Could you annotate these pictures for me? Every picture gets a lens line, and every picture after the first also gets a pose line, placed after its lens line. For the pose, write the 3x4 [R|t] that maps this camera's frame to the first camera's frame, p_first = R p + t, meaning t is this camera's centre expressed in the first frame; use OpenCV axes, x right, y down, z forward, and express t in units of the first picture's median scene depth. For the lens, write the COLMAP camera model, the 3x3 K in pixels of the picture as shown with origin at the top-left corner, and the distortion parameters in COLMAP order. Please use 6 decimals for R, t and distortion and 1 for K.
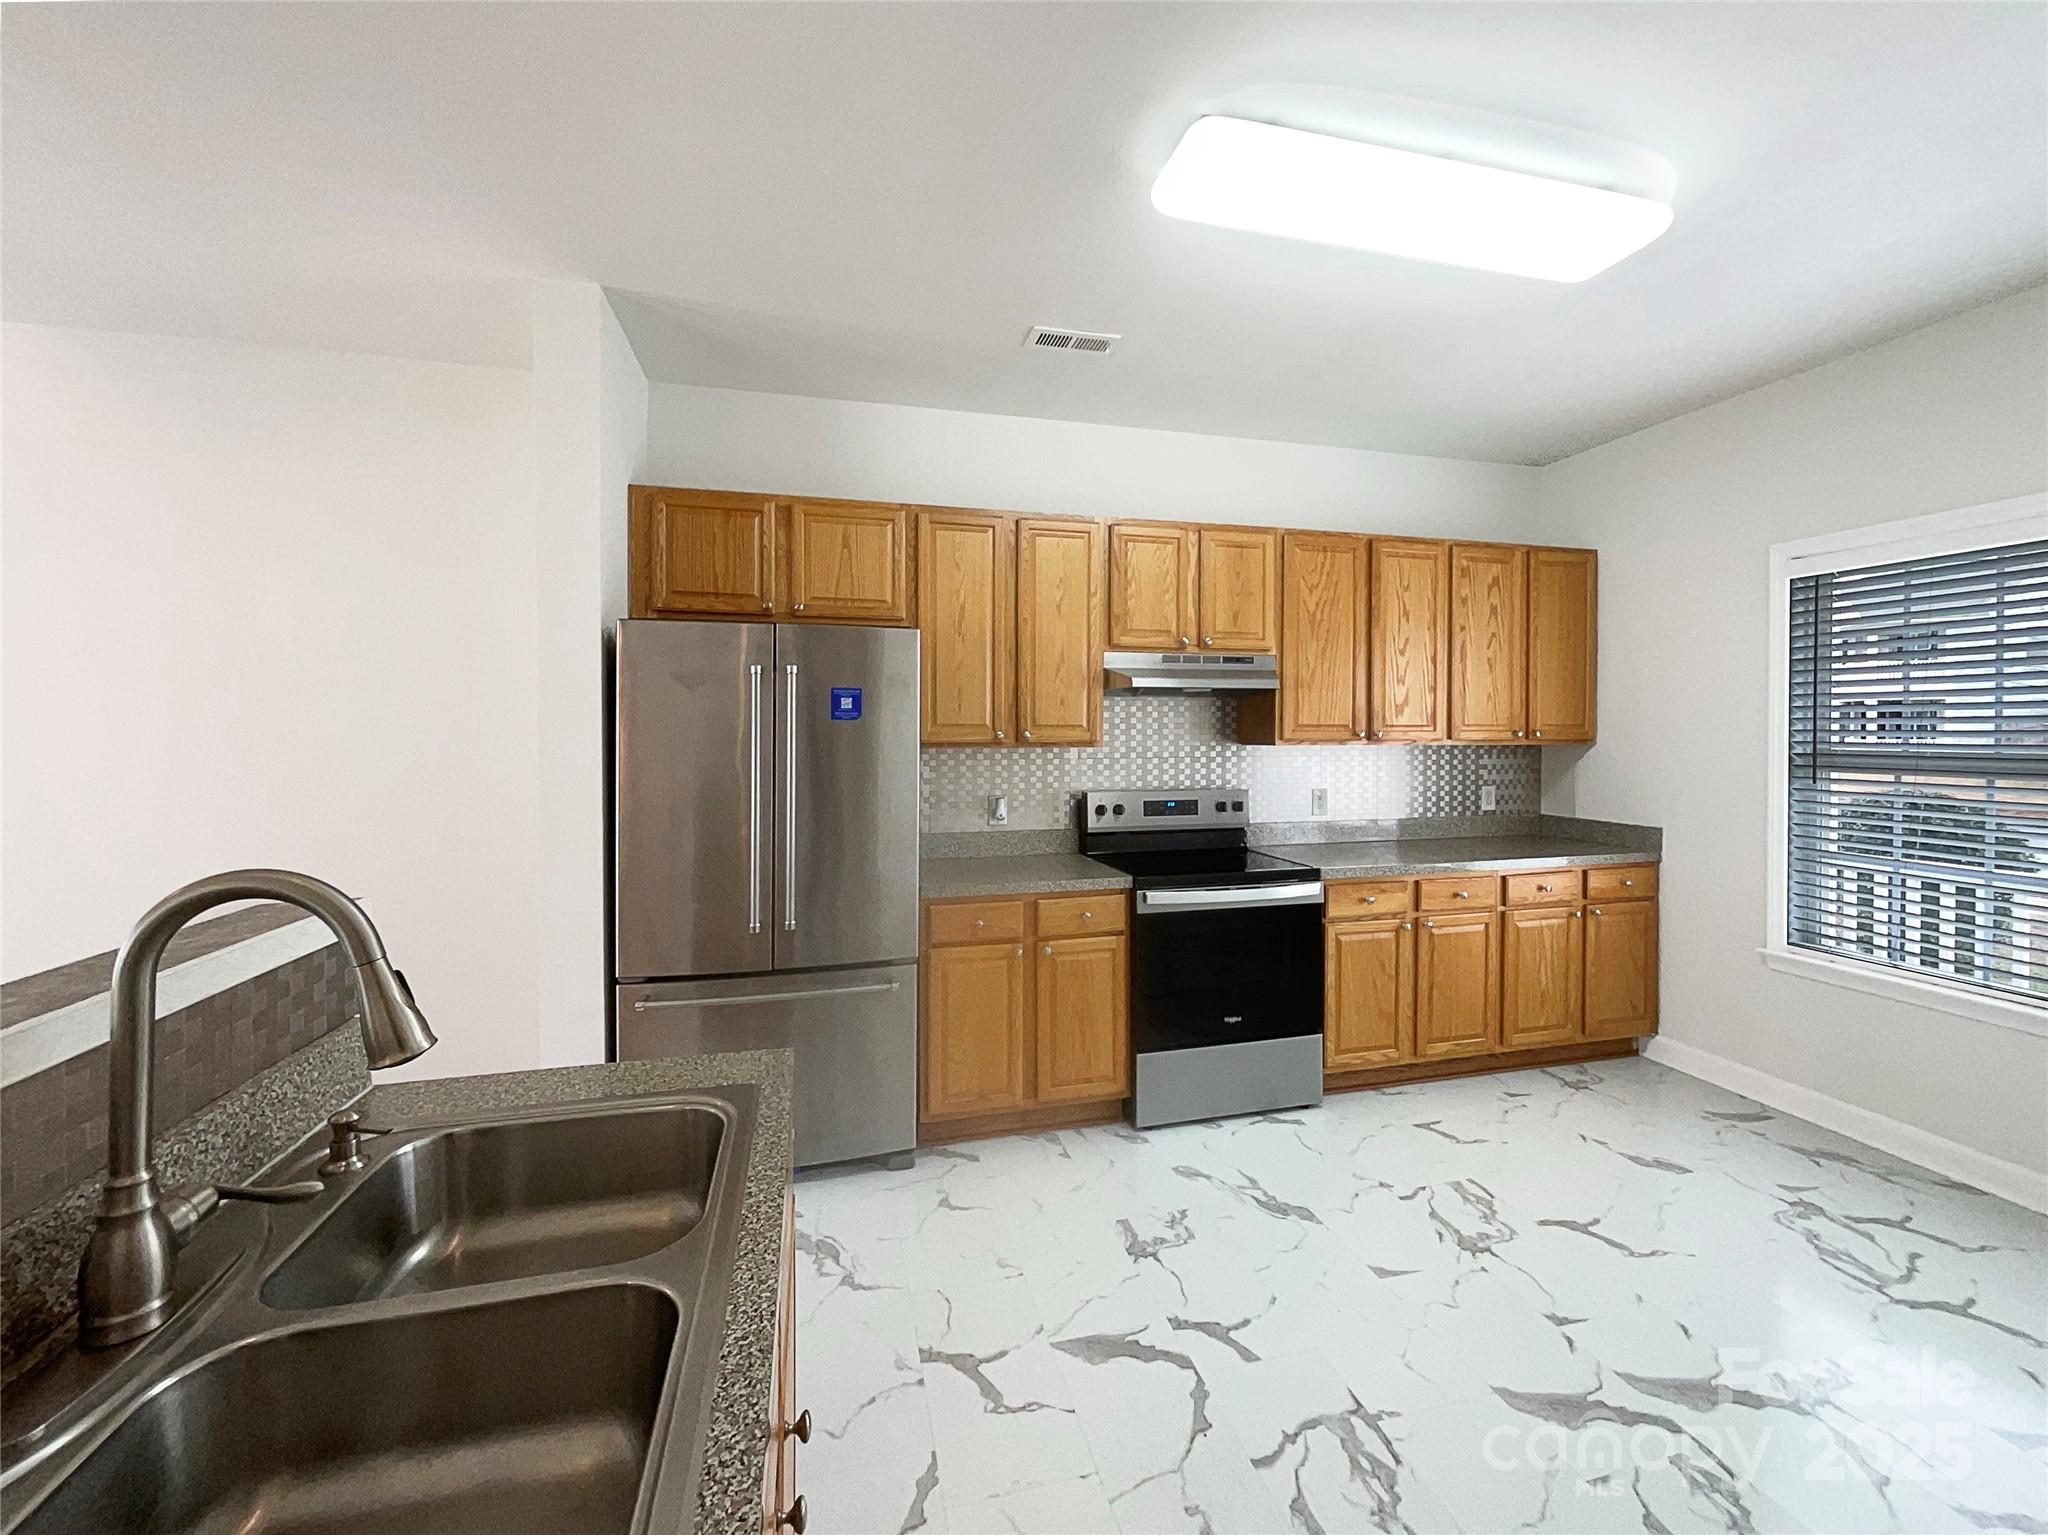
lens RADIAL K [[830.1, 0, 1031.0], [0, 830.1, 757.3], [0, 0, 1]] dist [-0.000245, 0.000043]
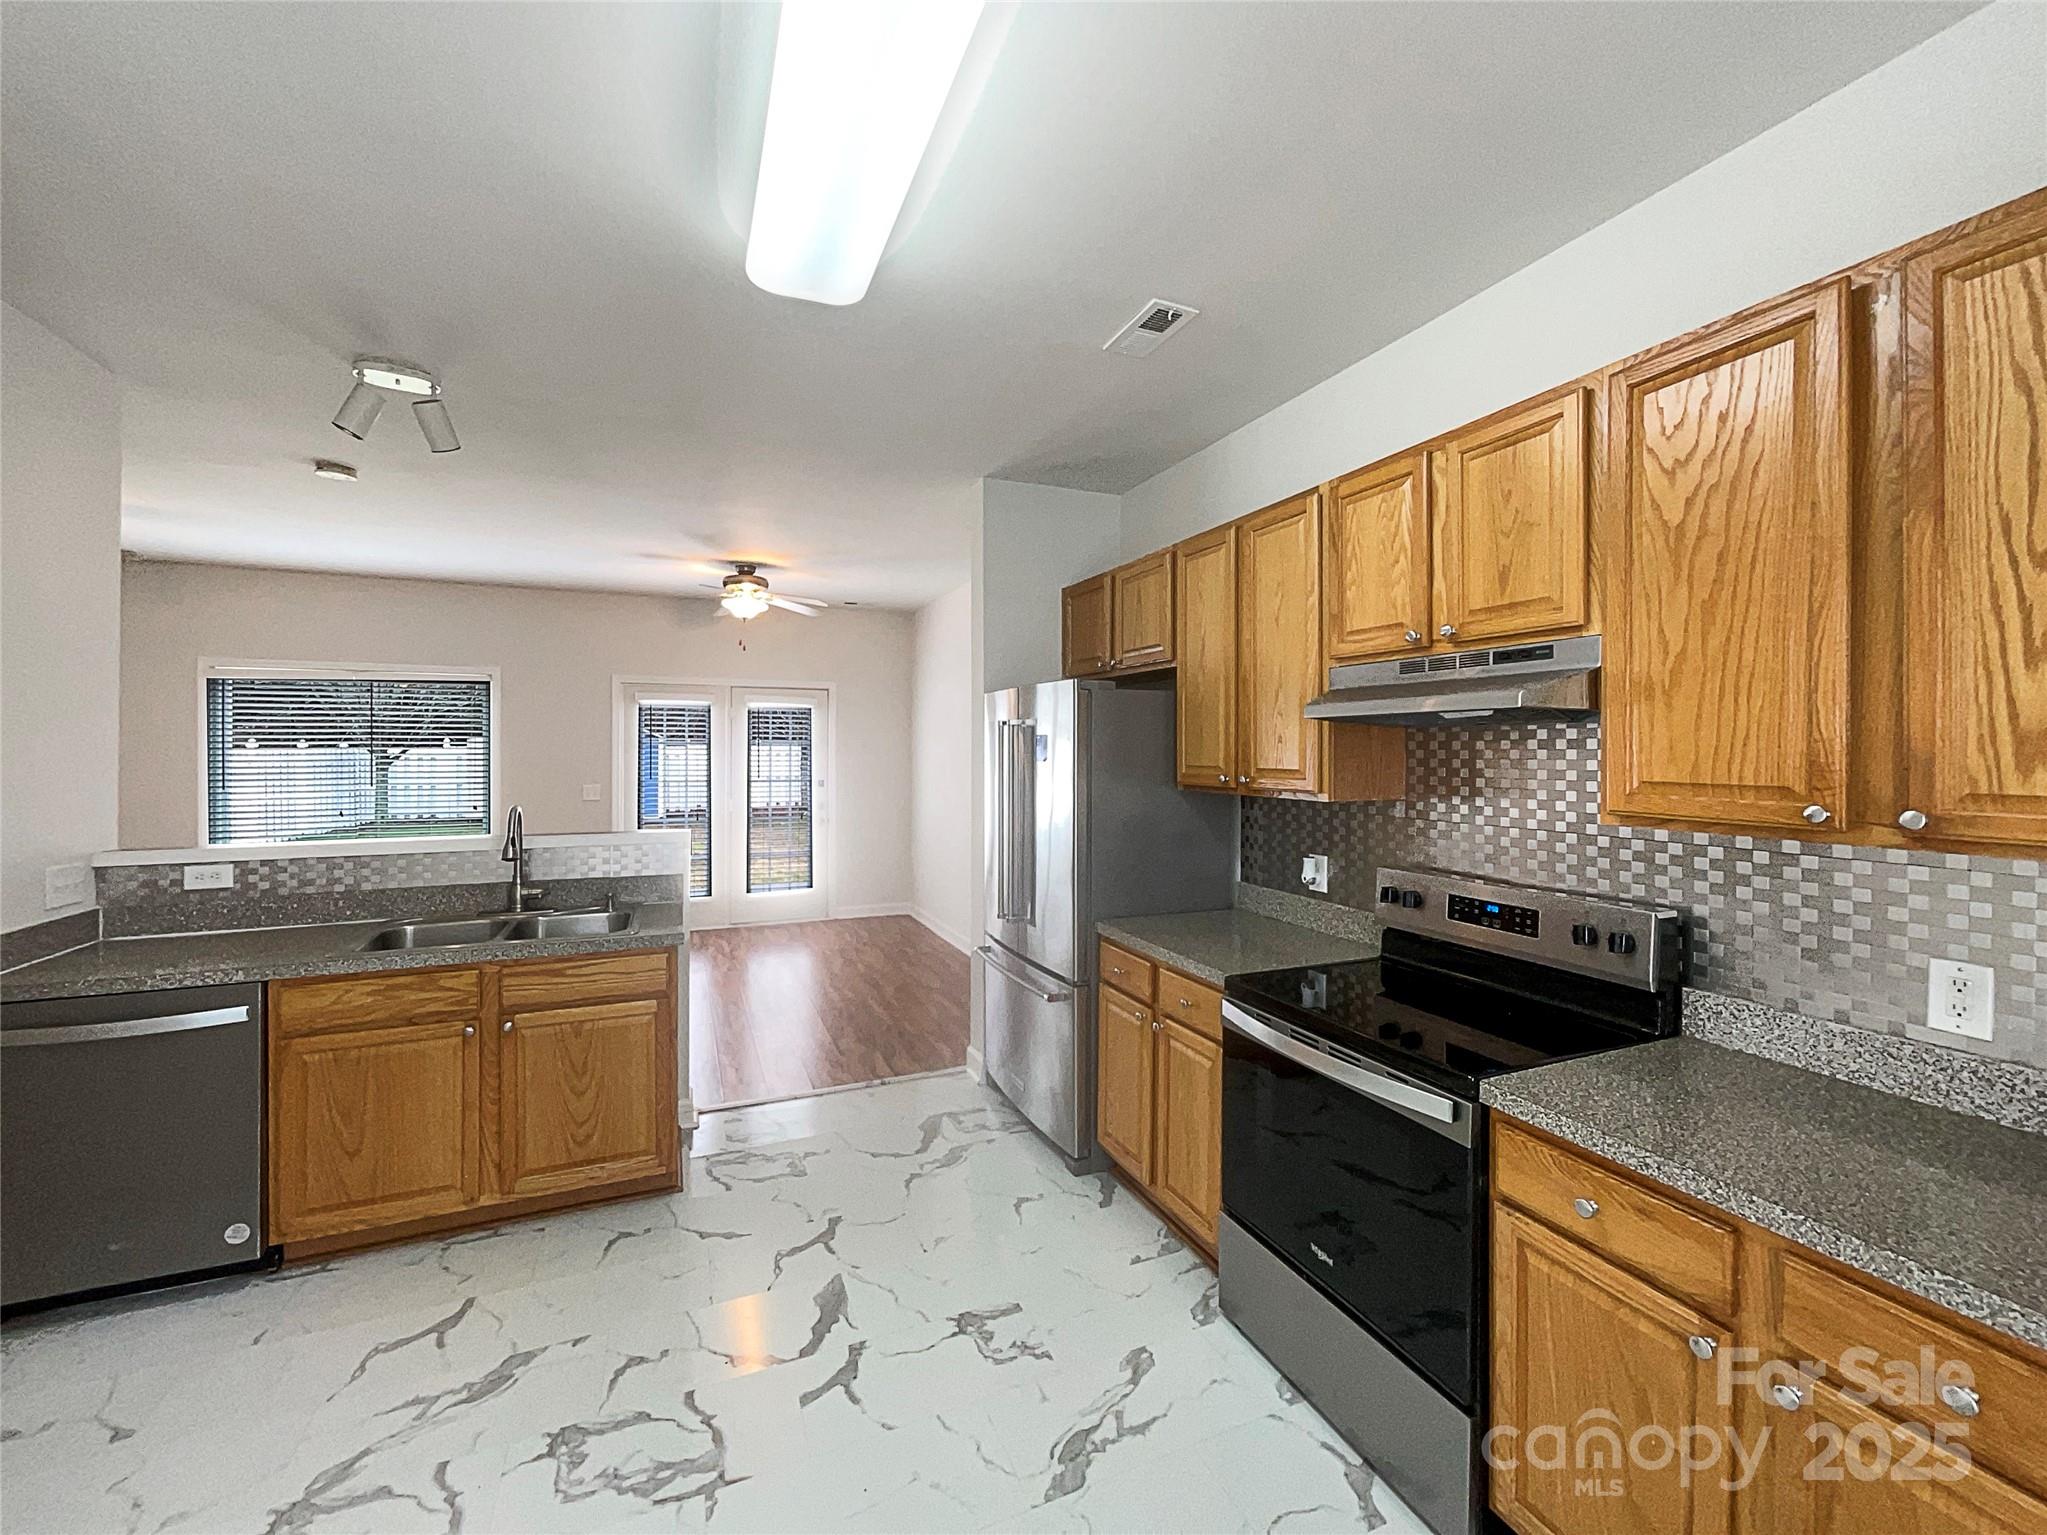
lens RADIAL K [[811.9, 0, 1023.5], [0, 811.9, 767.5], [0, 0, 1]] dist [-0.000989, 0.000154]
pose [[0.156116, 0.025181, -0.987418, 0.893991], [-0.033886, 0.999223, 0.020125, -0.056739], [0.987157, 0.030318, 0.156848, 0.763201]]
